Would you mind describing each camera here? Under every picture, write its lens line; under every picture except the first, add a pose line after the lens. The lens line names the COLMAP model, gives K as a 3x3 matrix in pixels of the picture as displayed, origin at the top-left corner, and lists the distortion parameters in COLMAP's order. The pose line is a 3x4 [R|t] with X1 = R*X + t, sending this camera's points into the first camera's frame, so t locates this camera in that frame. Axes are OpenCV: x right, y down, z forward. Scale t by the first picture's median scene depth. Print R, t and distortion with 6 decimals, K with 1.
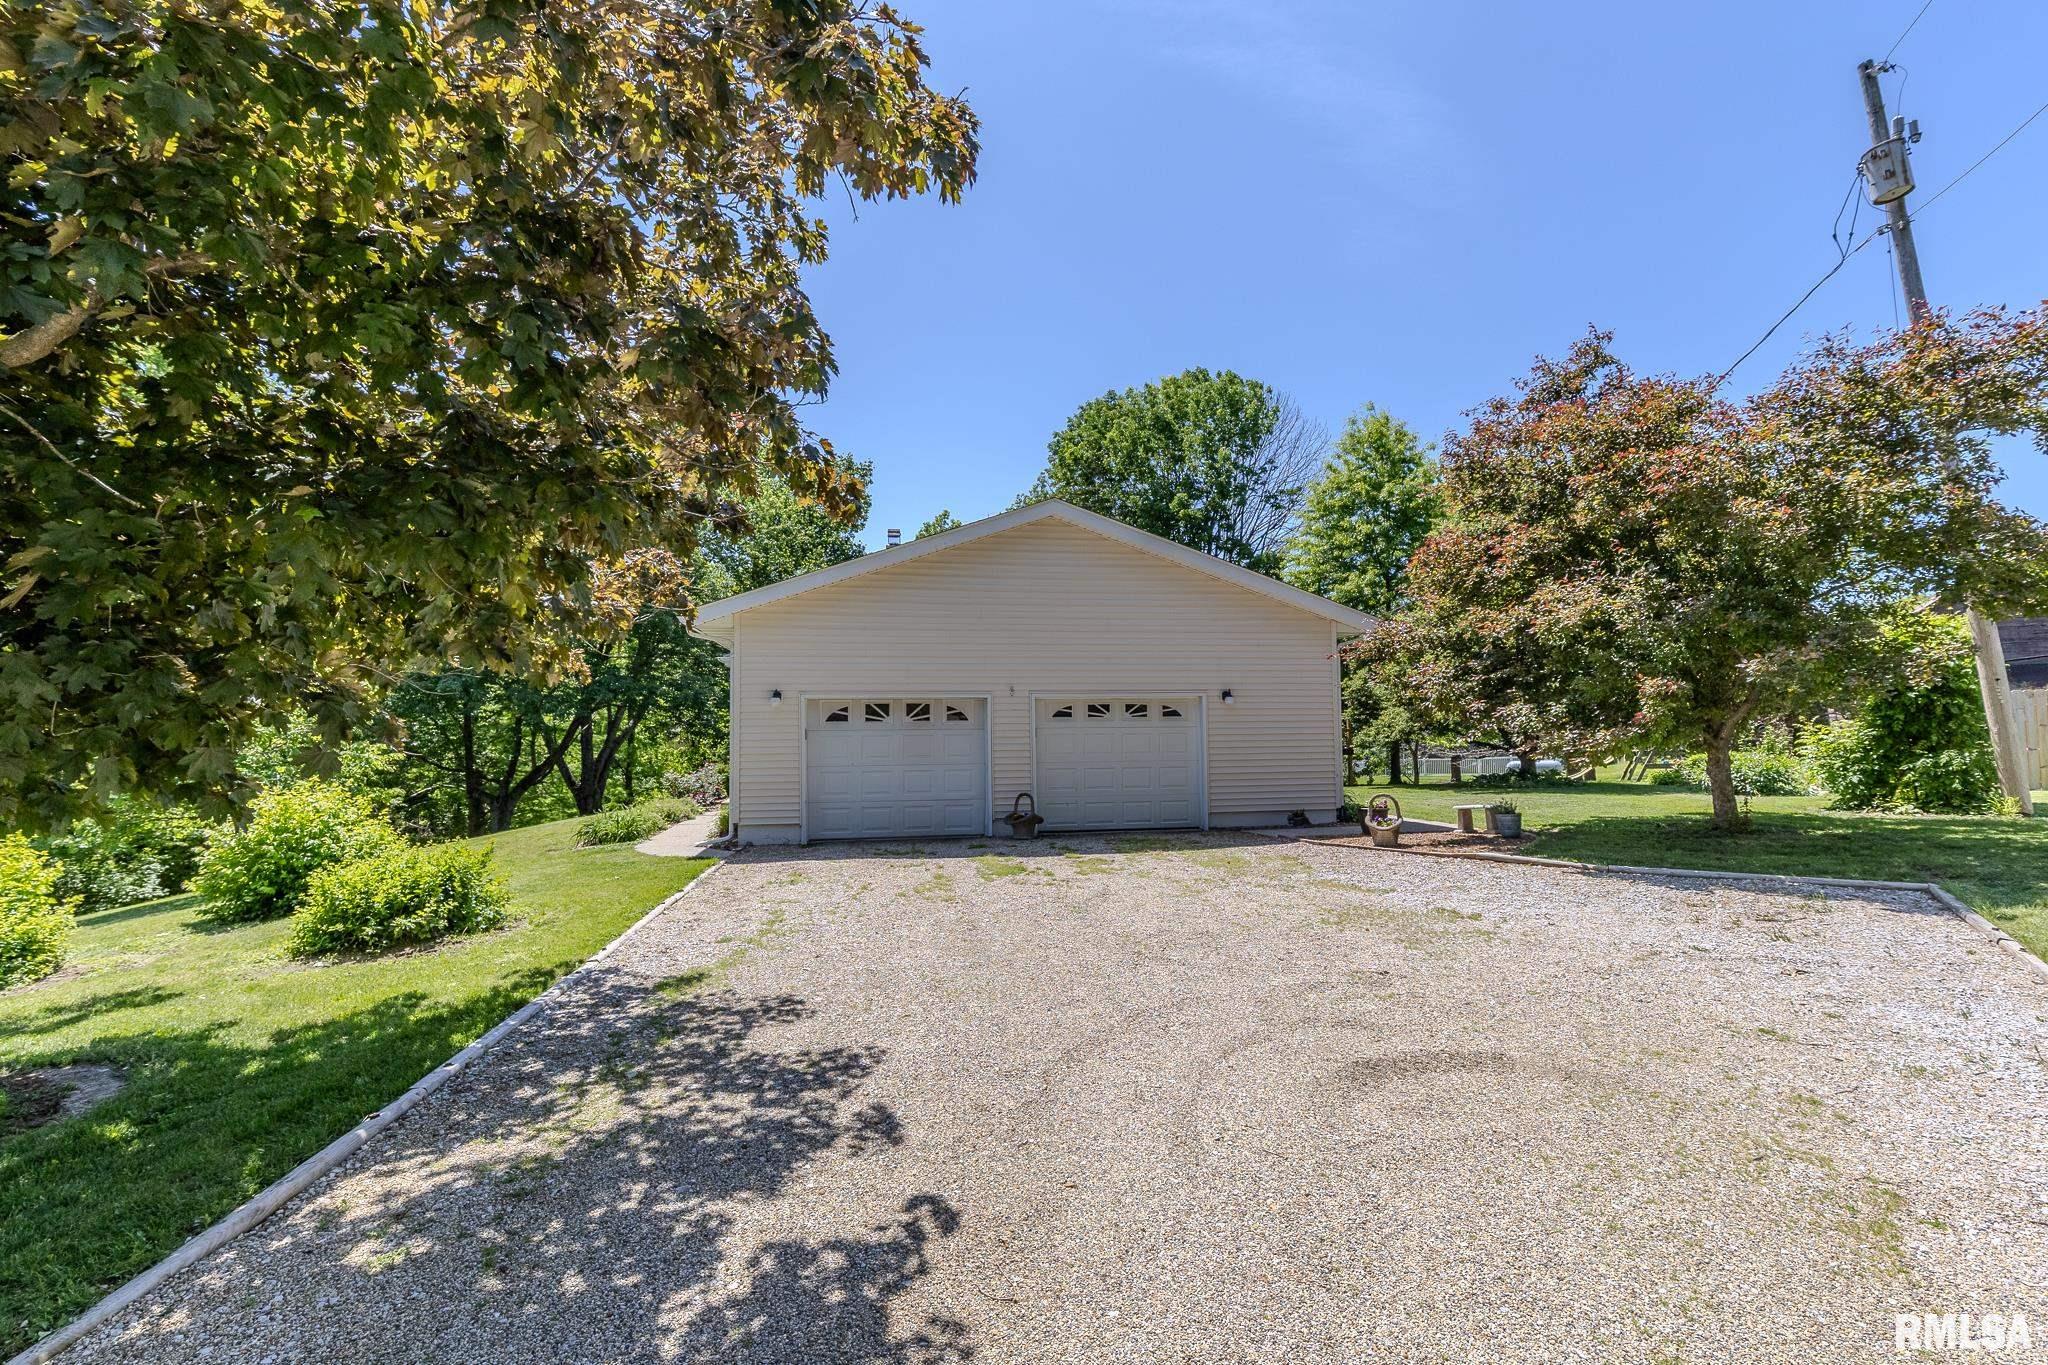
lens RADIAL K [[930.6, 0, 1018.0], [0, 930.6, 681.4], [0, 0, 1]] dist [-0.001220, -0.000141]
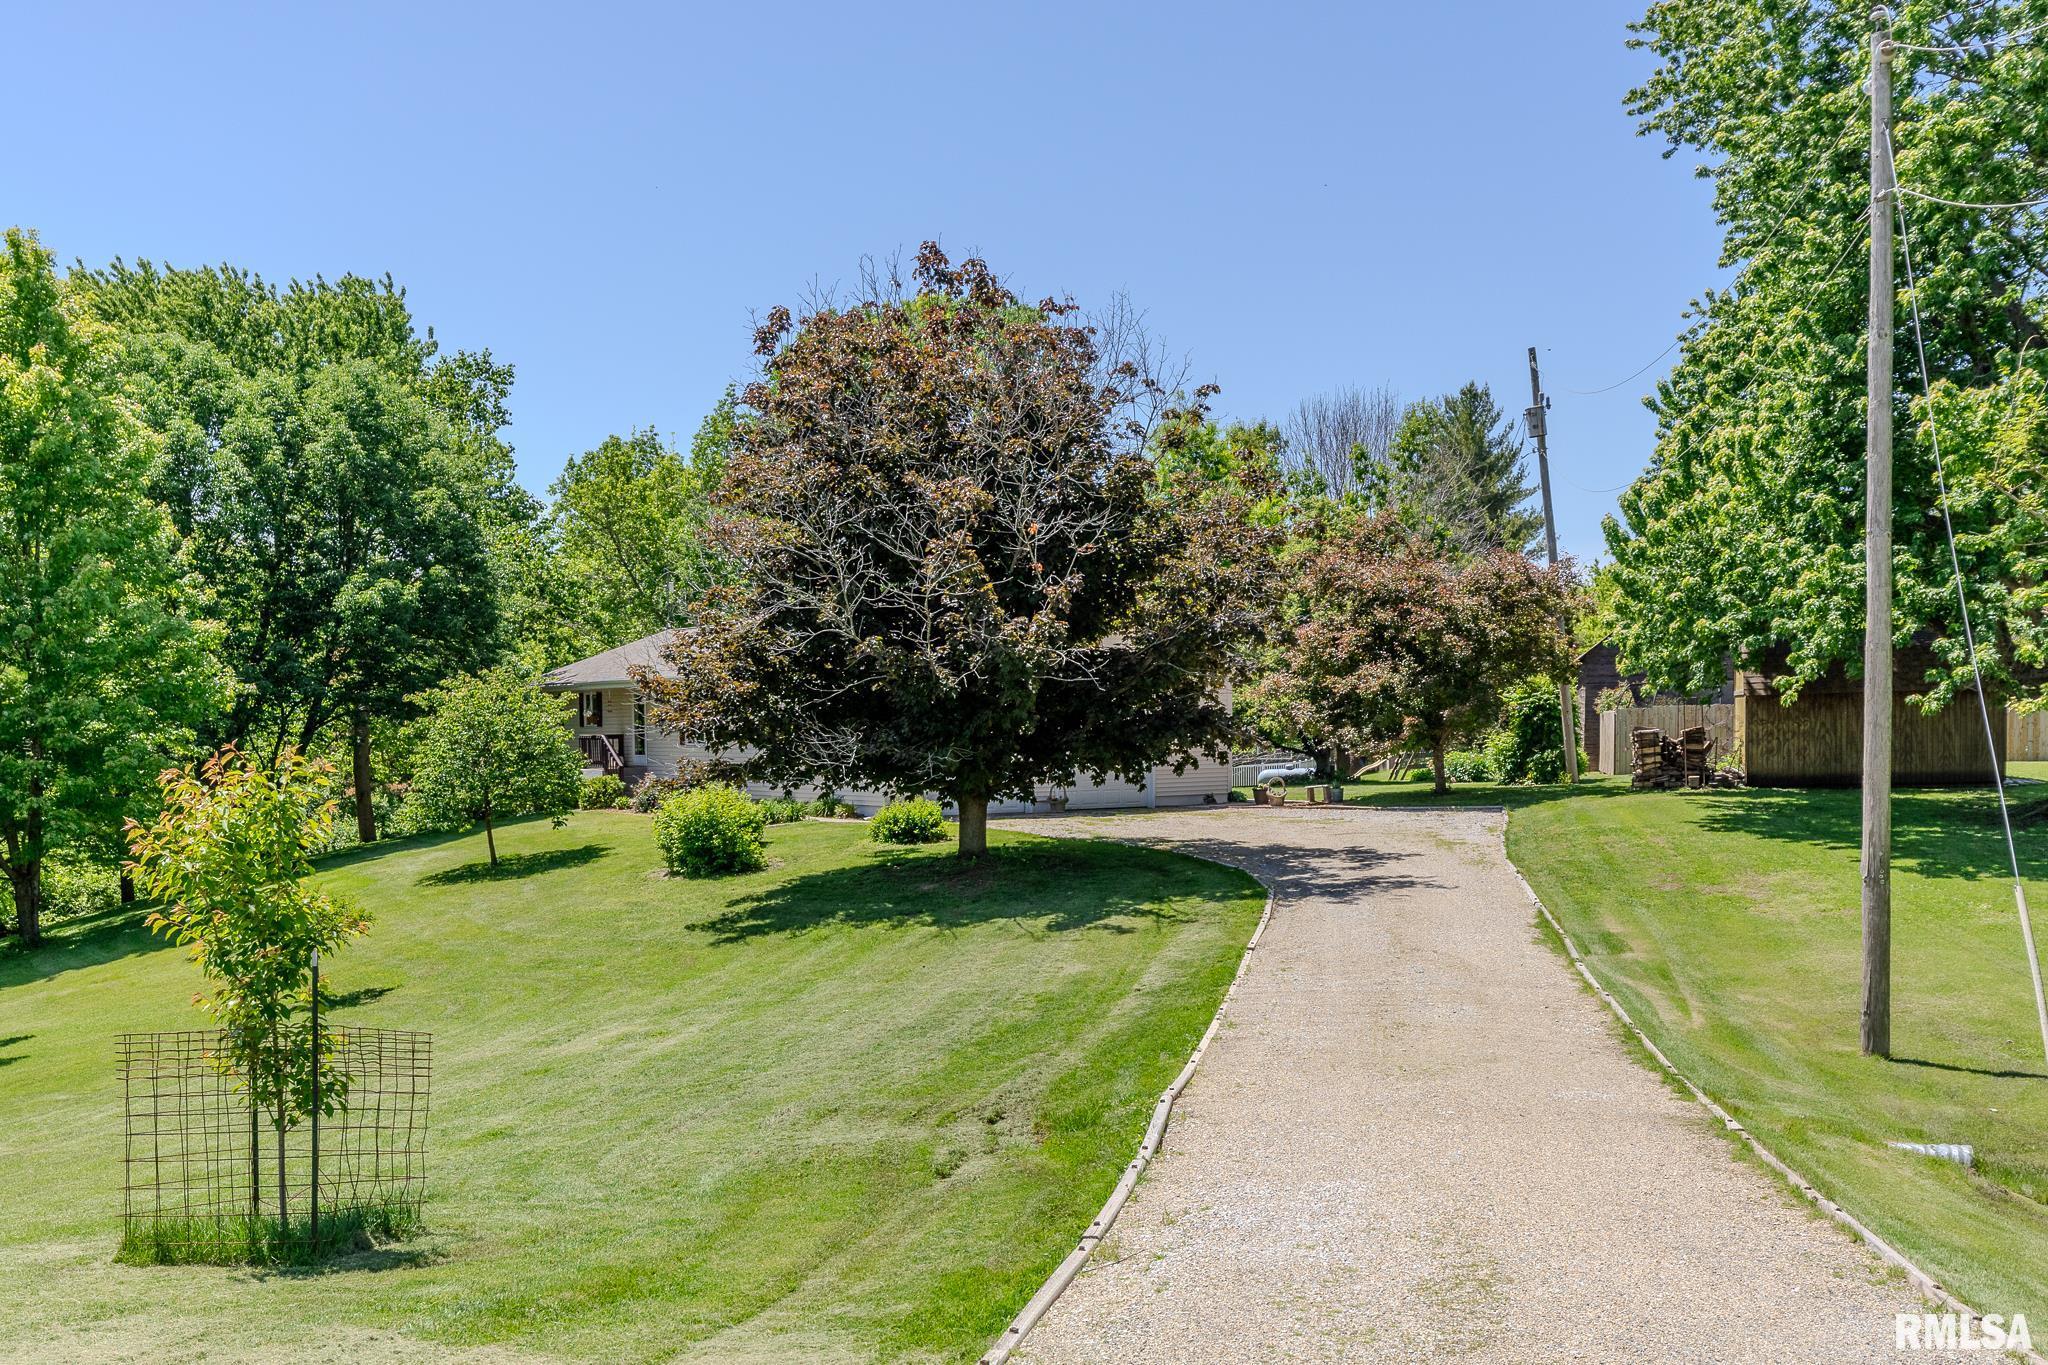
lens RADIAL K [[2077.2, 0, 1025.8], [0, 2077.2, 684.8], [0, 0, 1]] dist [0.001202, 0.000000]
pose [[0.924759, -0.000337, 0.380554, -1.558543], [-0.019865, 0.998594, 0.049157, -0.241524], [-0.380035, -0.053018, 0.923451, -2.456586]]
